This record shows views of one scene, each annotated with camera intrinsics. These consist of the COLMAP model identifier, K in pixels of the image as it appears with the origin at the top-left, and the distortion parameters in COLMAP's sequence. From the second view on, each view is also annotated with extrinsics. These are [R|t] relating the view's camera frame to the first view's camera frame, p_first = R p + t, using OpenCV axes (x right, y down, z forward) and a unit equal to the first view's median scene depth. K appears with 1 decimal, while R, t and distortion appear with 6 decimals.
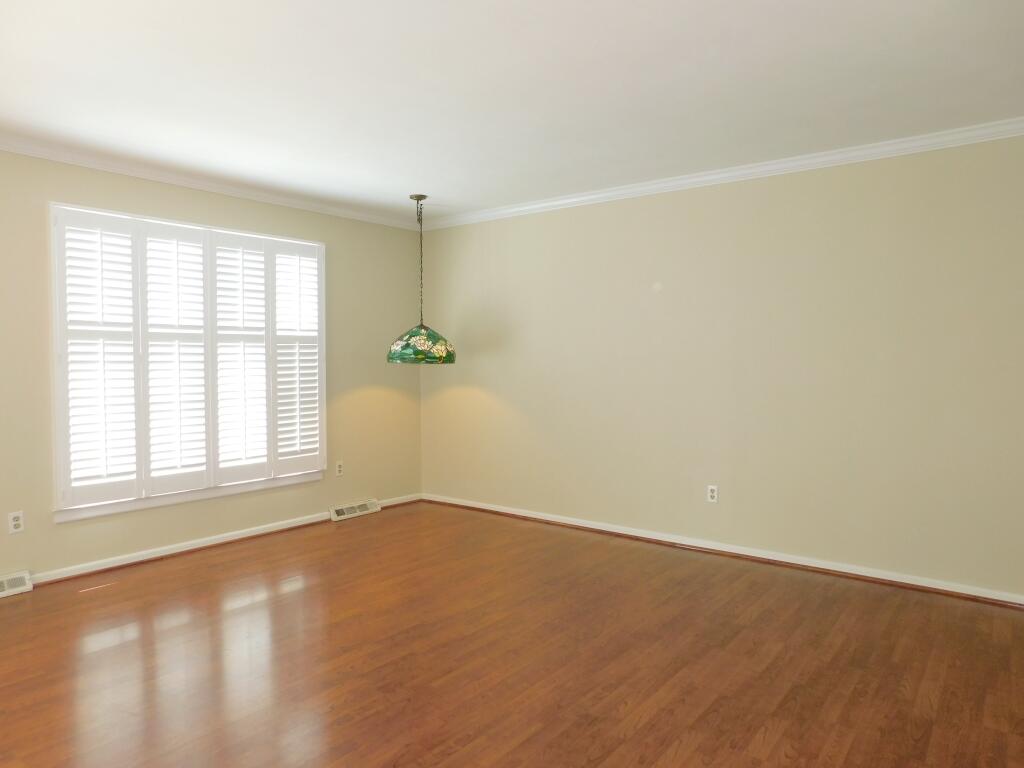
lens RADIAL K [[685.2, 0, 510.6], [0, 685.2, 387.1], [0, 0, 1]] dist [-0.066996, 0.069025]
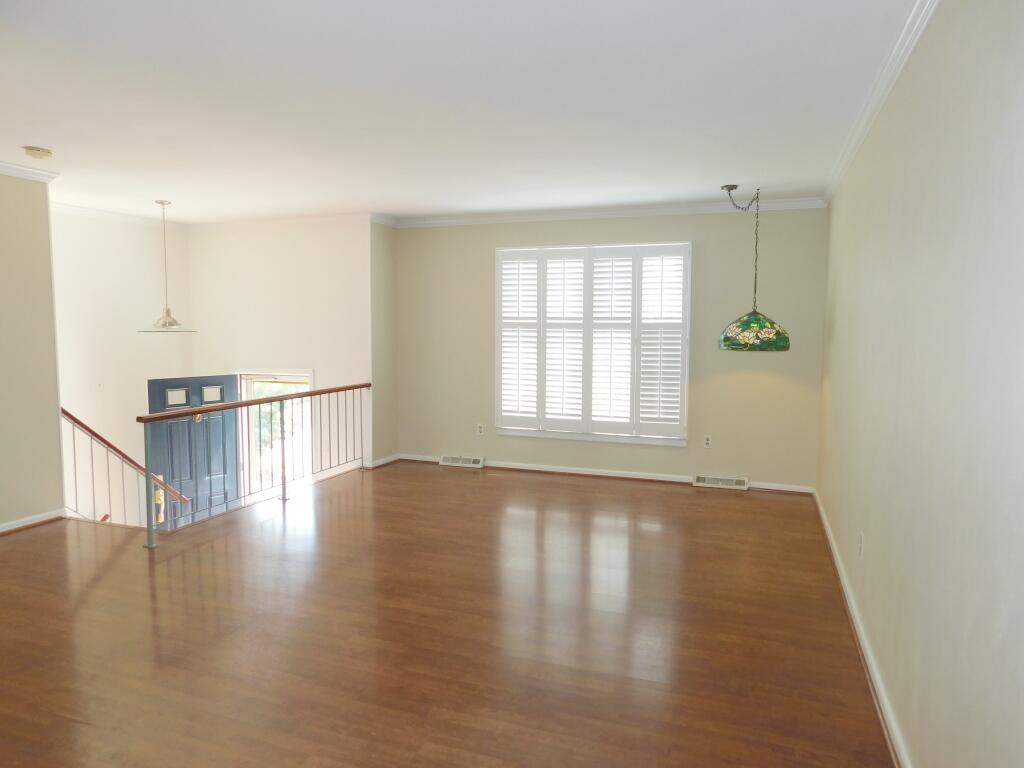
lens RADIAL K [[685.2, 0, 510.6], [0, 685.2, 387.1], [0, 0, 1]] dist [-0.066996, 0.069025]
pose [[0.296937, 0.086010, -0.951016, 0.827484], [-0.047445, 0.996034, 0.075268, -0.044202], [0.953718, 0.022771, 0.299840, 0.416491]]
